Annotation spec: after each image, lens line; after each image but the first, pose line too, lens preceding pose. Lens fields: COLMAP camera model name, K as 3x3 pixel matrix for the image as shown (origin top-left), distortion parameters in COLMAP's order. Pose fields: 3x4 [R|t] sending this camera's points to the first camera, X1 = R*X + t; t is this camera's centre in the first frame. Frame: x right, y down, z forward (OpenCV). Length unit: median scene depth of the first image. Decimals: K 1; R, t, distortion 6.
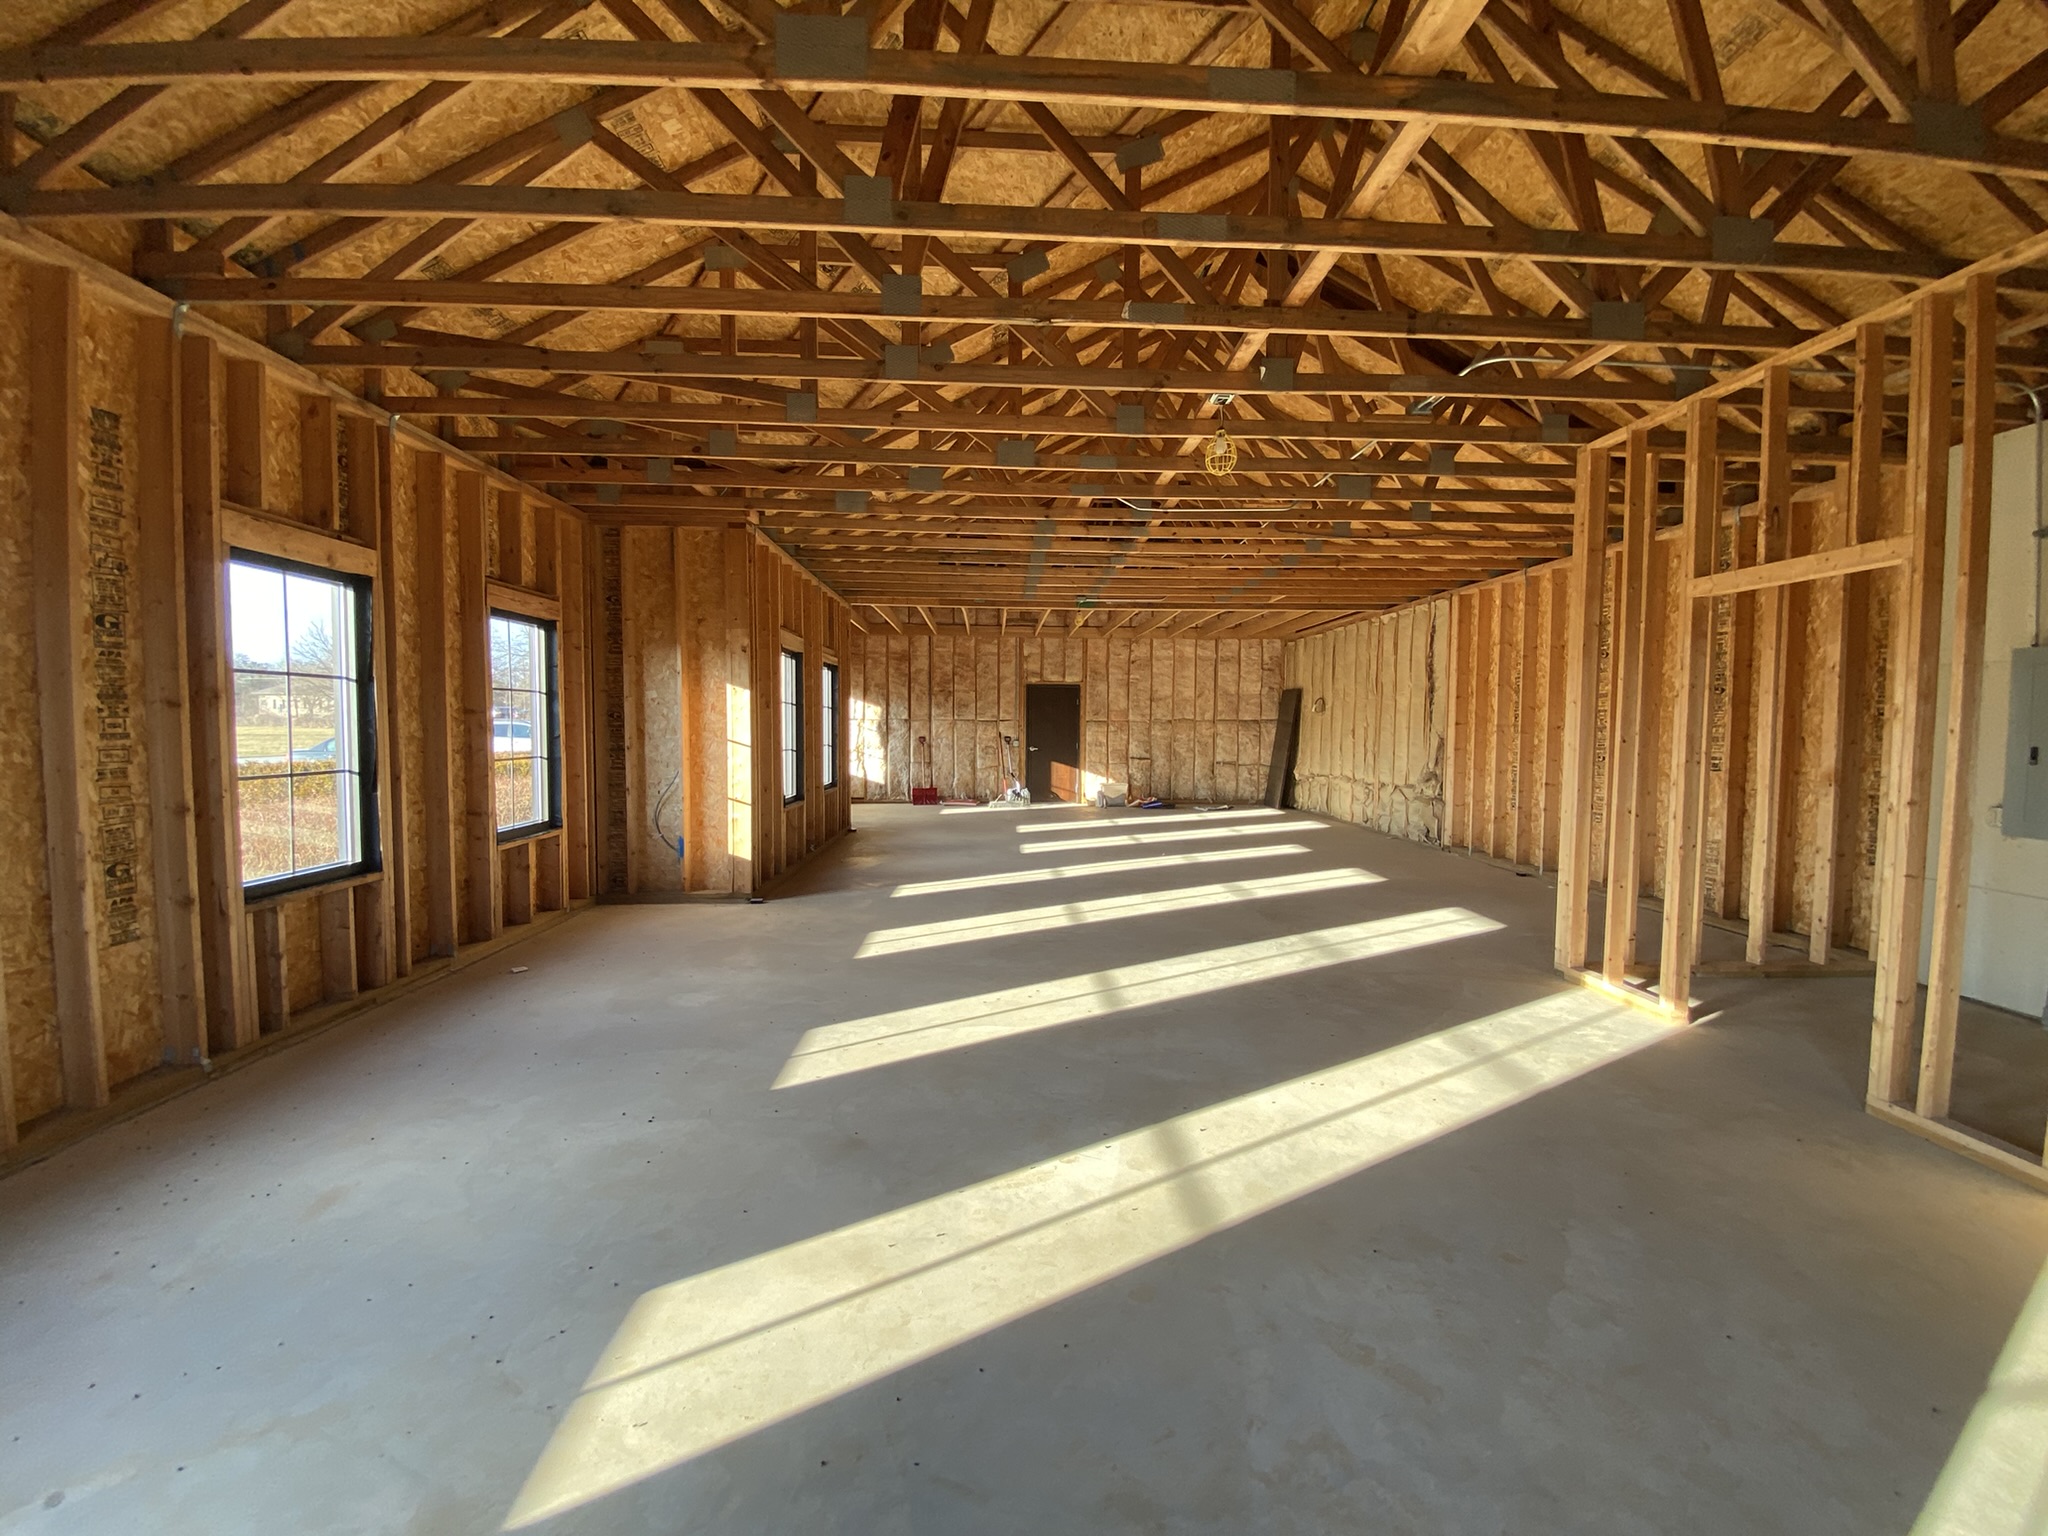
lens RADIAL K [[822.5, 0, 1027.2], [0, 822.5, 764.3], [0, 0, 1]] dist [-0.035295, -0.002867]
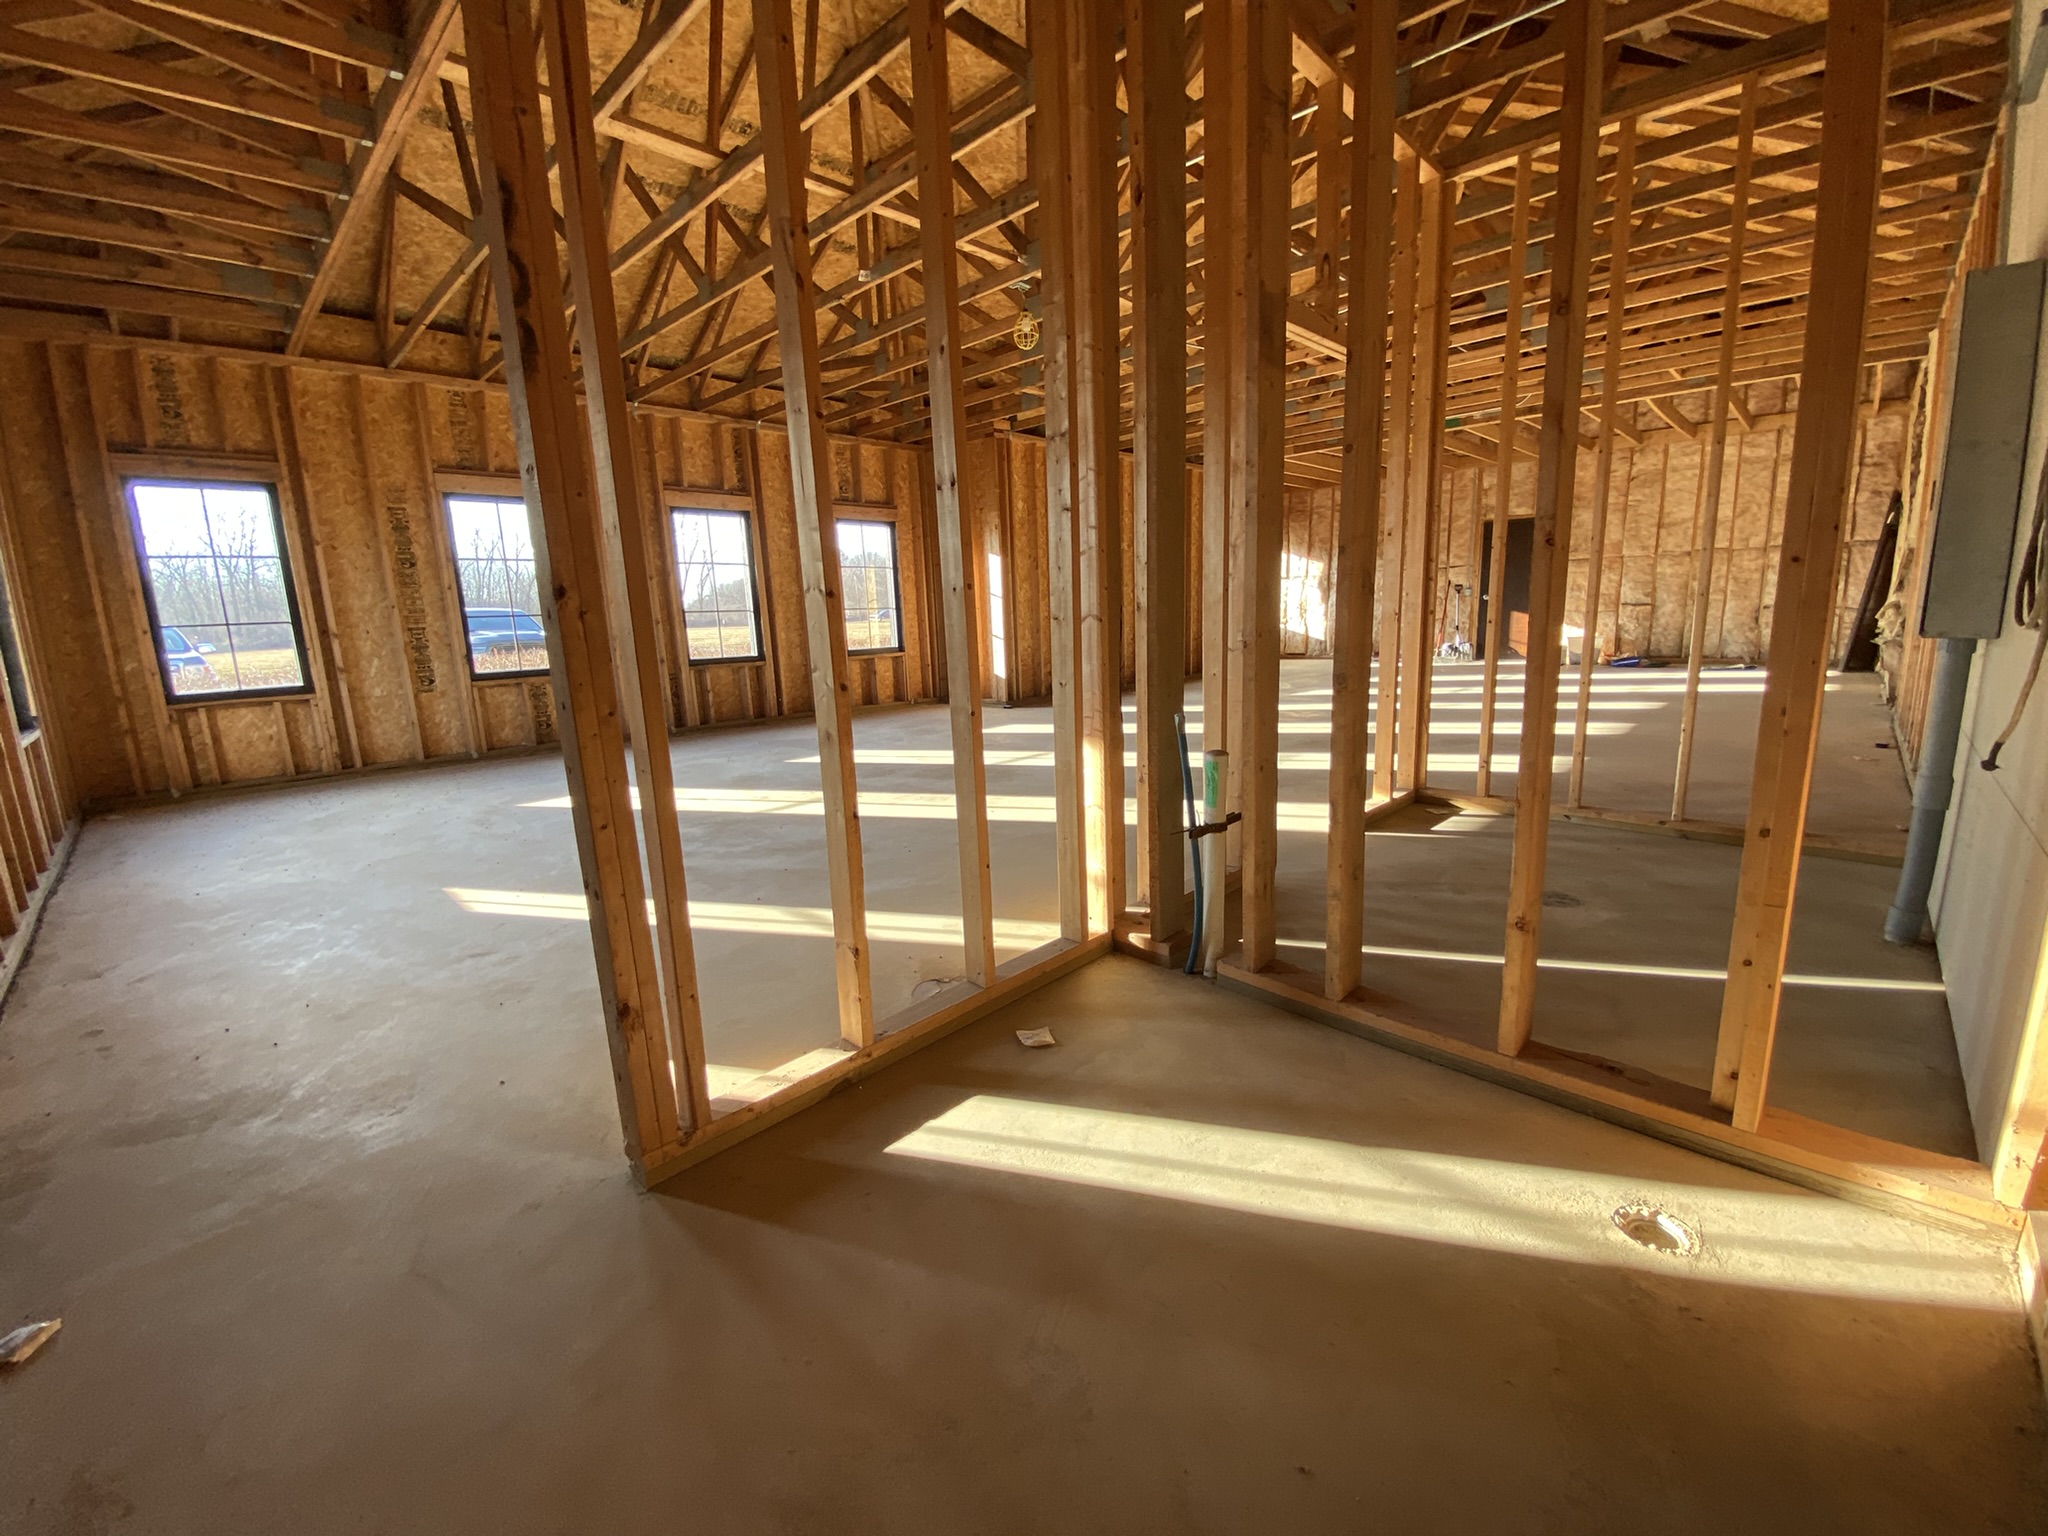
lens RADIAL K [[822.5, 0, 979.4], [0, 822.5, 772.7], [0, 0, 1]] dist [-0.035295, -0.002867]
pose [[0.648738, 0.105910, -0.753606, 0.327321], [0.010811, 0.988886, 0.148283, 0.032198], [0.760935, -0.104344, 0.640383, 0.017792]]
